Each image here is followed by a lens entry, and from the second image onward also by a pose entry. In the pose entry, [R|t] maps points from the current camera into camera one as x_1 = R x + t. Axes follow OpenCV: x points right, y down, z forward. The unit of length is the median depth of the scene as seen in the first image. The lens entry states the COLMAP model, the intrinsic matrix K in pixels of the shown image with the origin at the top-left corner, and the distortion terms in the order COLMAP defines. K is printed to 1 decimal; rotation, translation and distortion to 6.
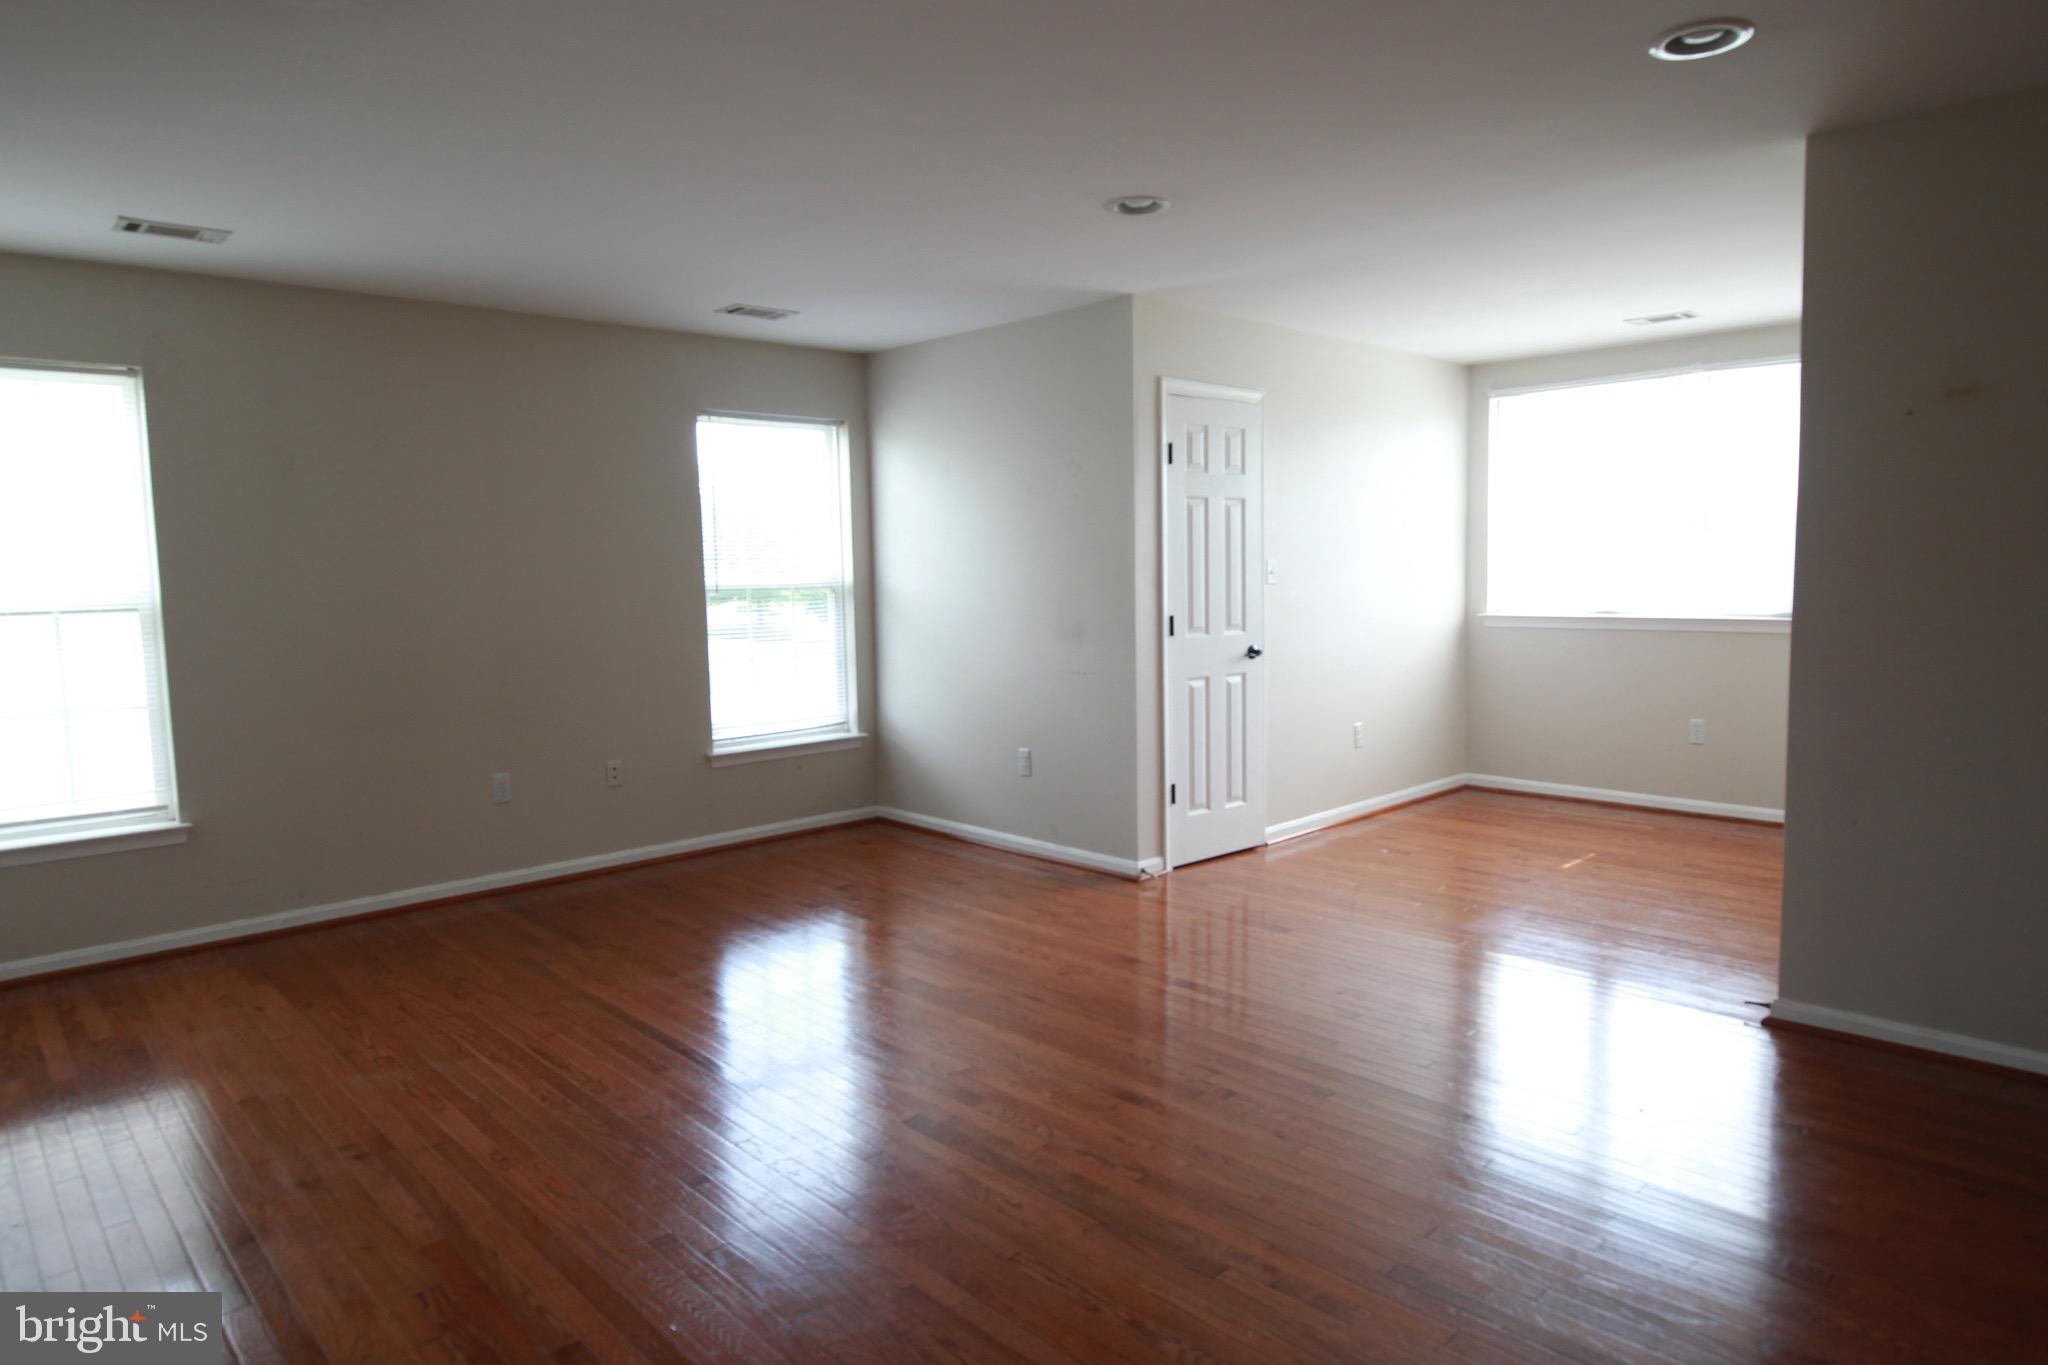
lens RADIAL K [[1219.7, 0, 1024.8], [0, 1219.7, 675.3], [0, 0, 1]] dist [-0.023619, 0.000102]
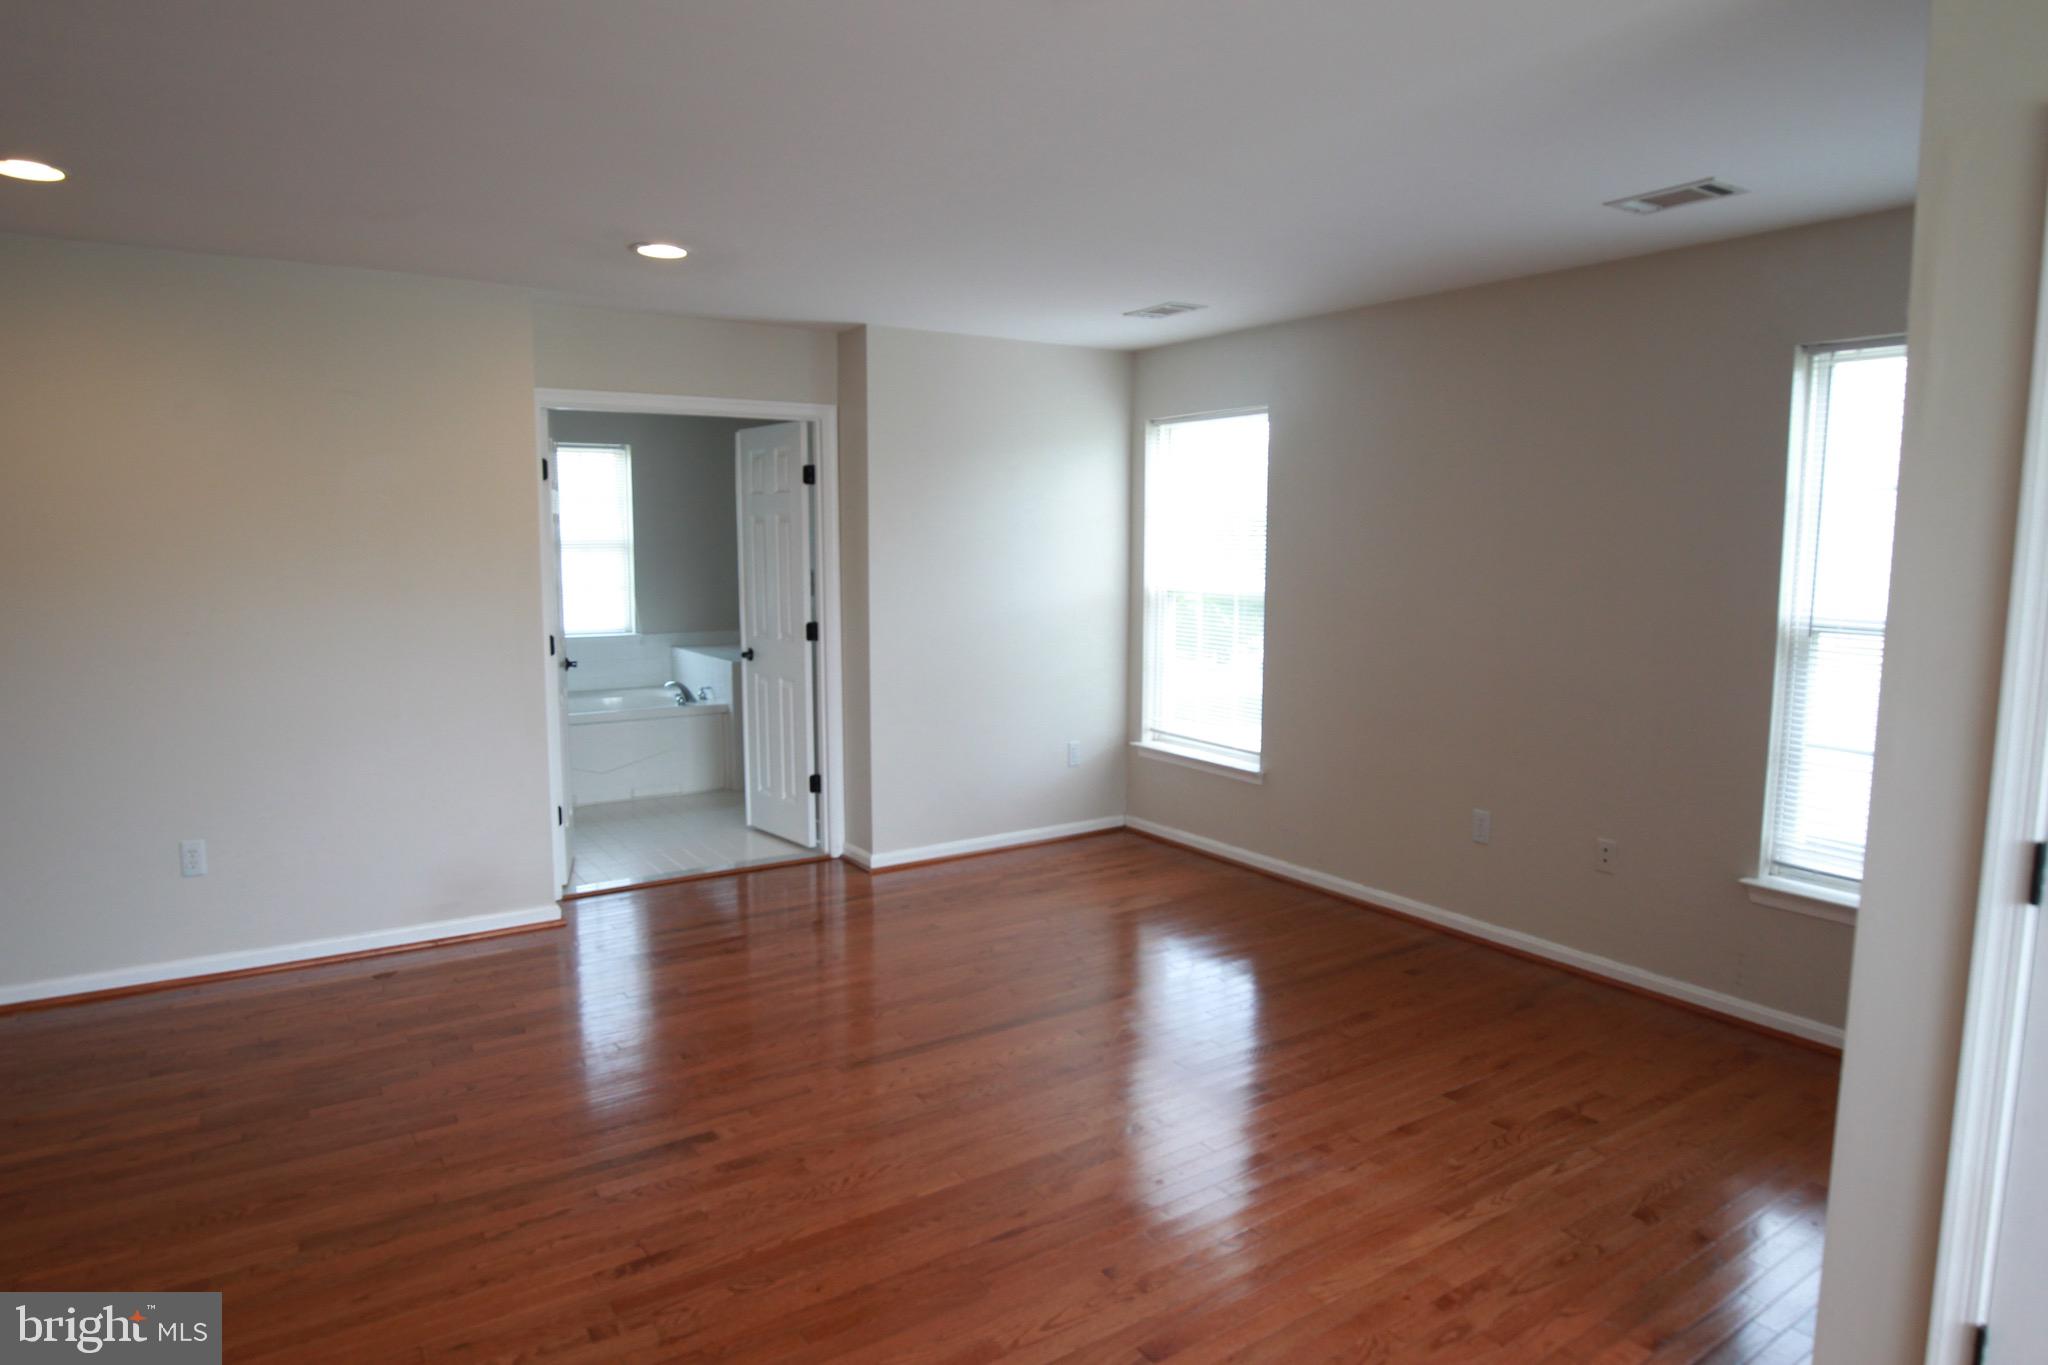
lens RADIAL K [[1209.5, 0, 1017.6], [0, 1209.5, 683.0], [0, 0, 1]] dist [-0.029963, 0.000276]
pose [[-0.164166, 0.141020, -0.976301, 0.514728], [-0.087060, 0.983795, 0.156741, -0.130059], [0.982583, 0.110728, -0.149229, 0.849239]]
